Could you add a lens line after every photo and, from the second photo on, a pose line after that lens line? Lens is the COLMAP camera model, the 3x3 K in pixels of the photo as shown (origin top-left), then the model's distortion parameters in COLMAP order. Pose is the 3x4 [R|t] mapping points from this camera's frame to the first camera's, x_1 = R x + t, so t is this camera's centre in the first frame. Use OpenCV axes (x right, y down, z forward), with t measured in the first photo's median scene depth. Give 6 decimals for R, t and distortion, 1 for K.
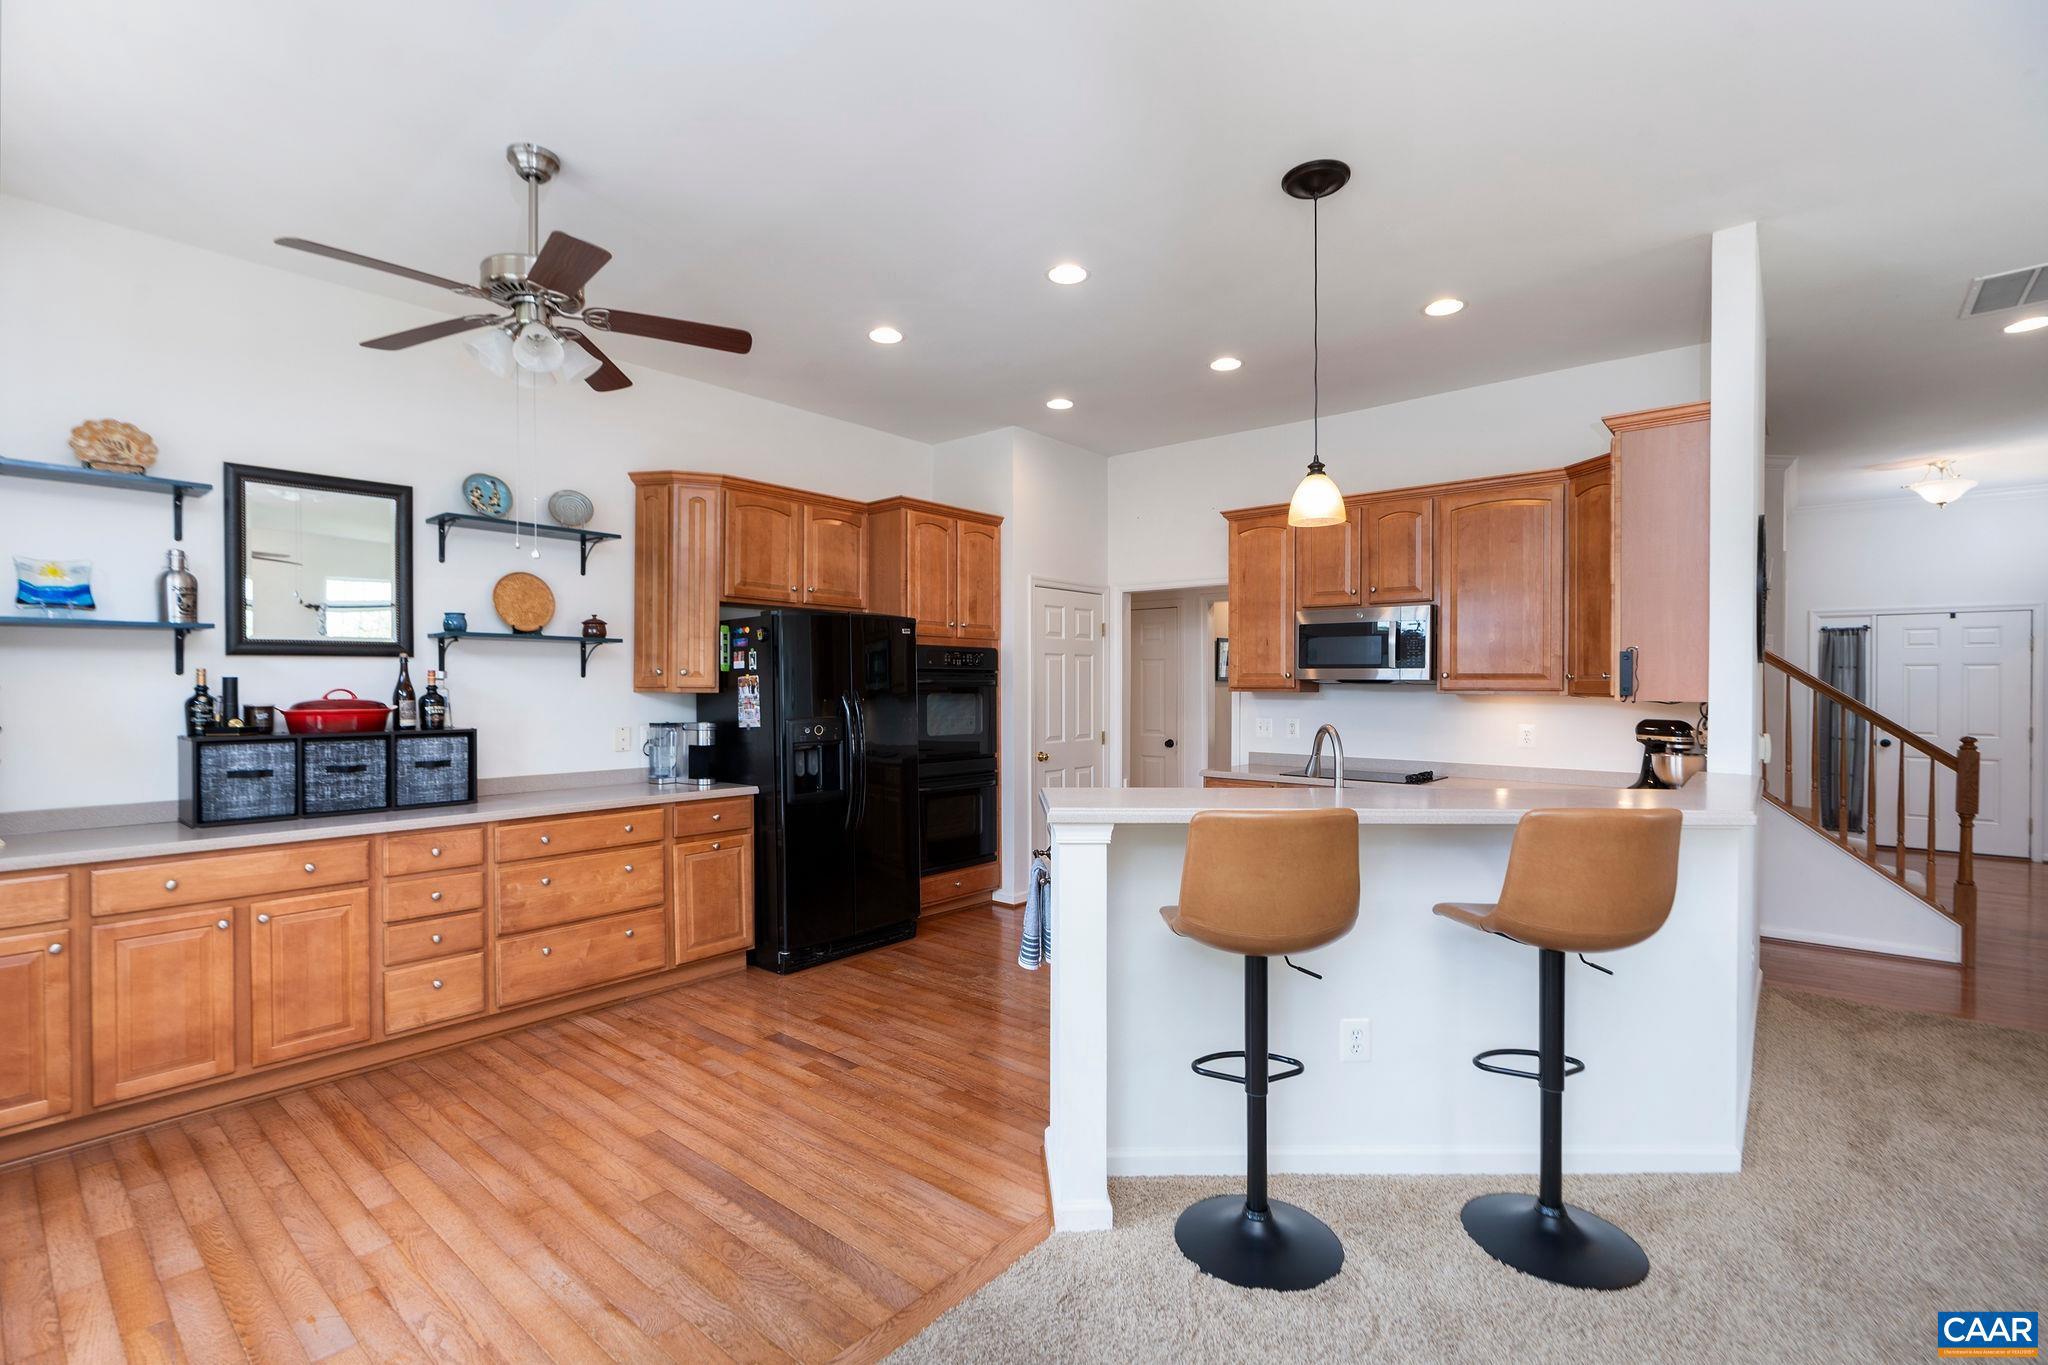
lens RADIAL K [[939.1, 0, 1016.7], [0, 939.1, 678.1], [0, 0, 1]] dist [-0.007775, 0.002941]
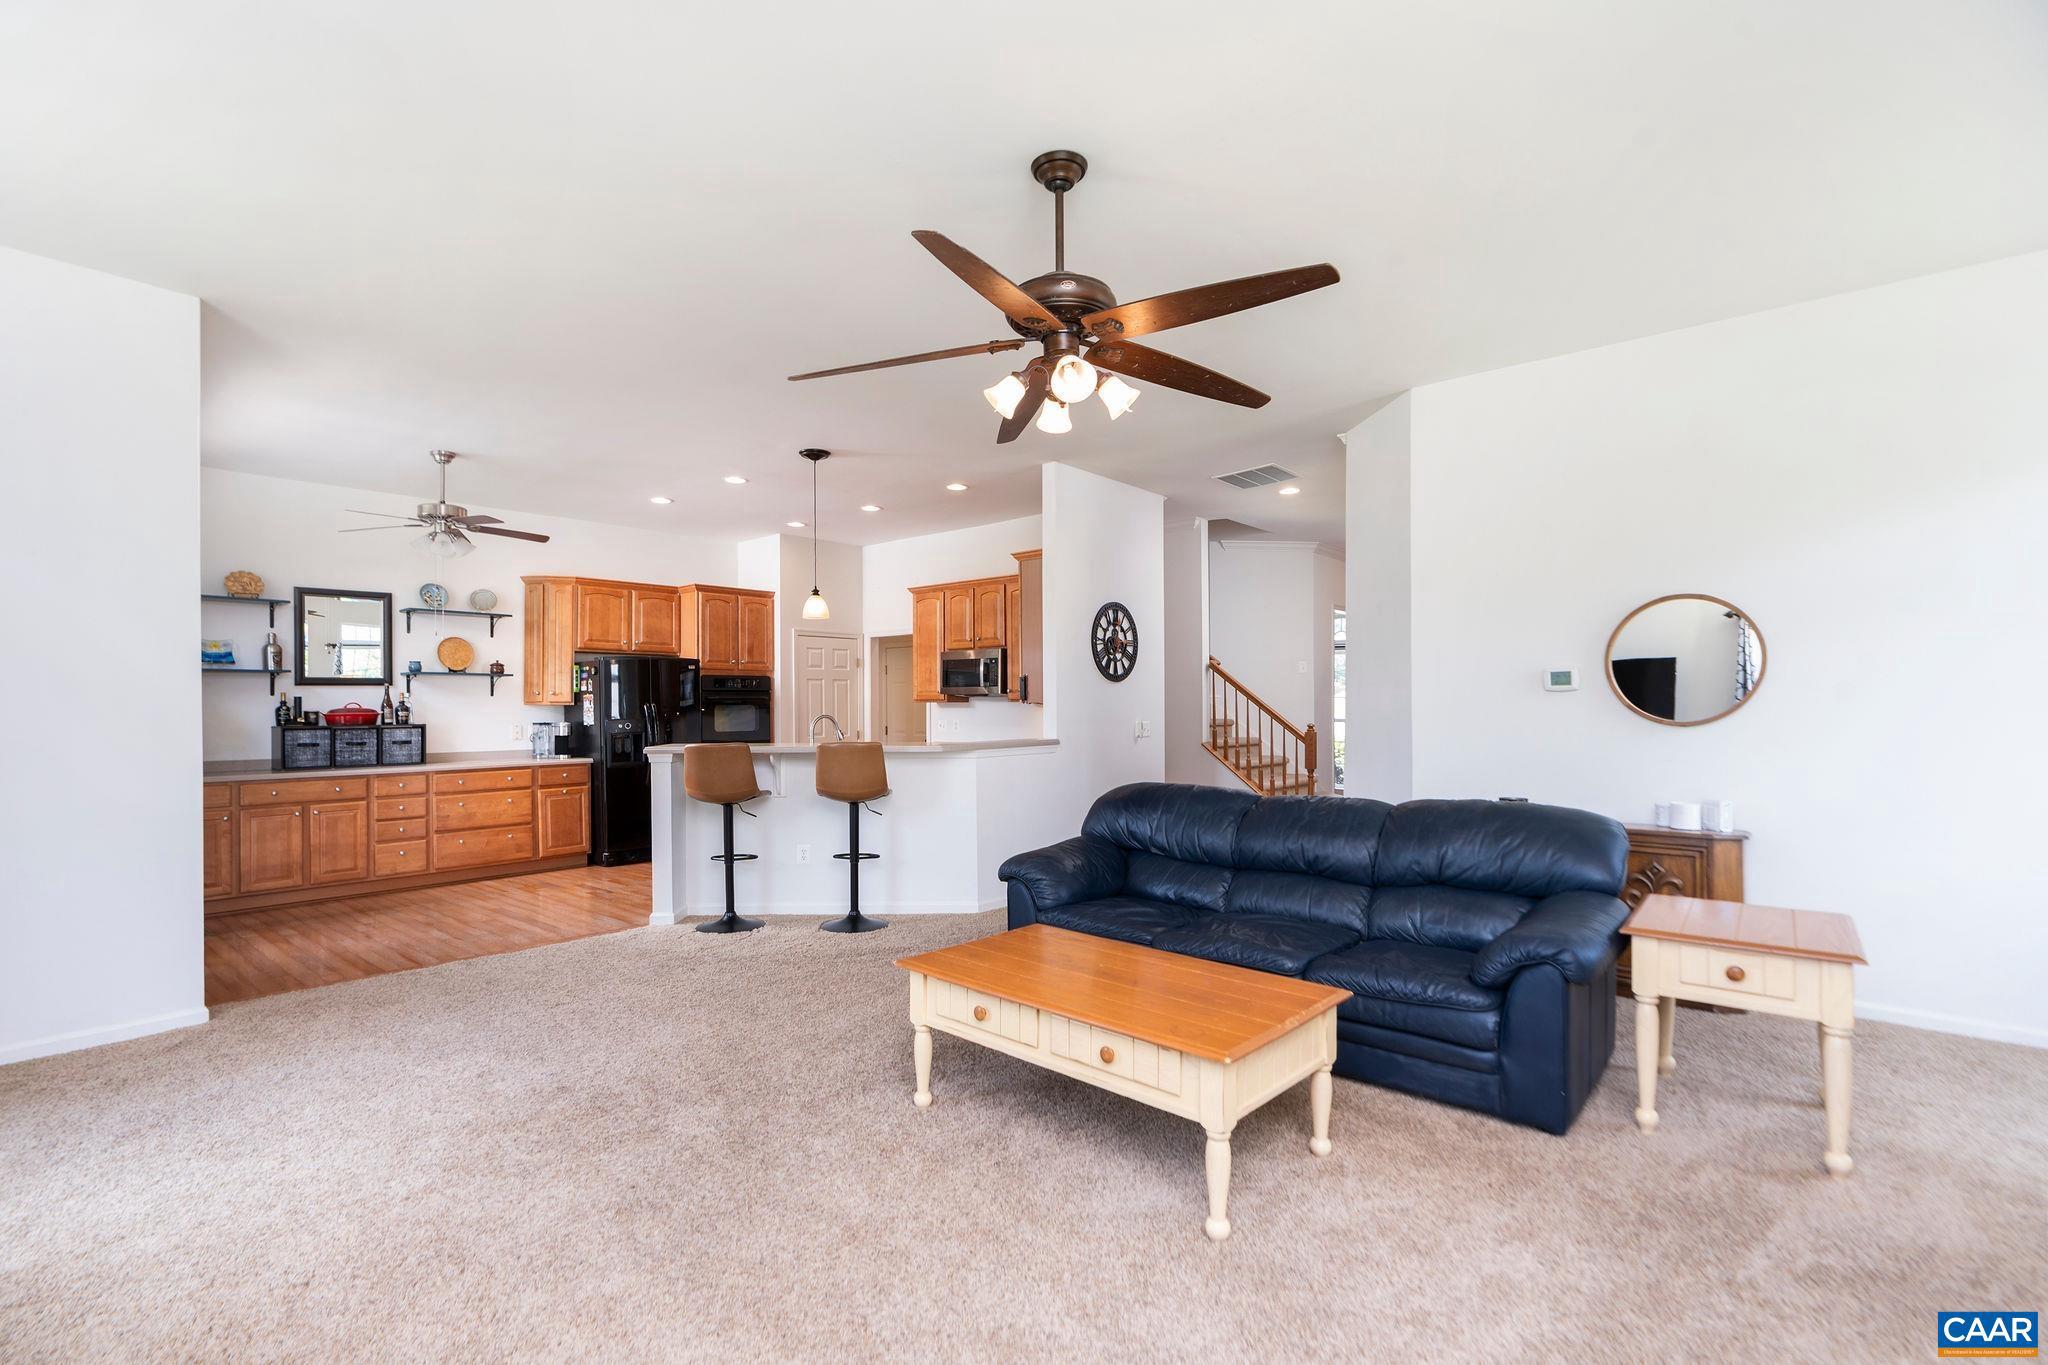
lens RADIAL K [[939.1, 0, 1015.4], [0, 939.1, 685.0], [0, 0, 1]] dist [-0.007775, 0.002941]
pose [[0.999905, -0.009836, -0.009637, 0.604632], [0.009679, 0.999821, -0.016246, 0.018191], [0.009795, 0.016151, 0.999822, -0.838055]]
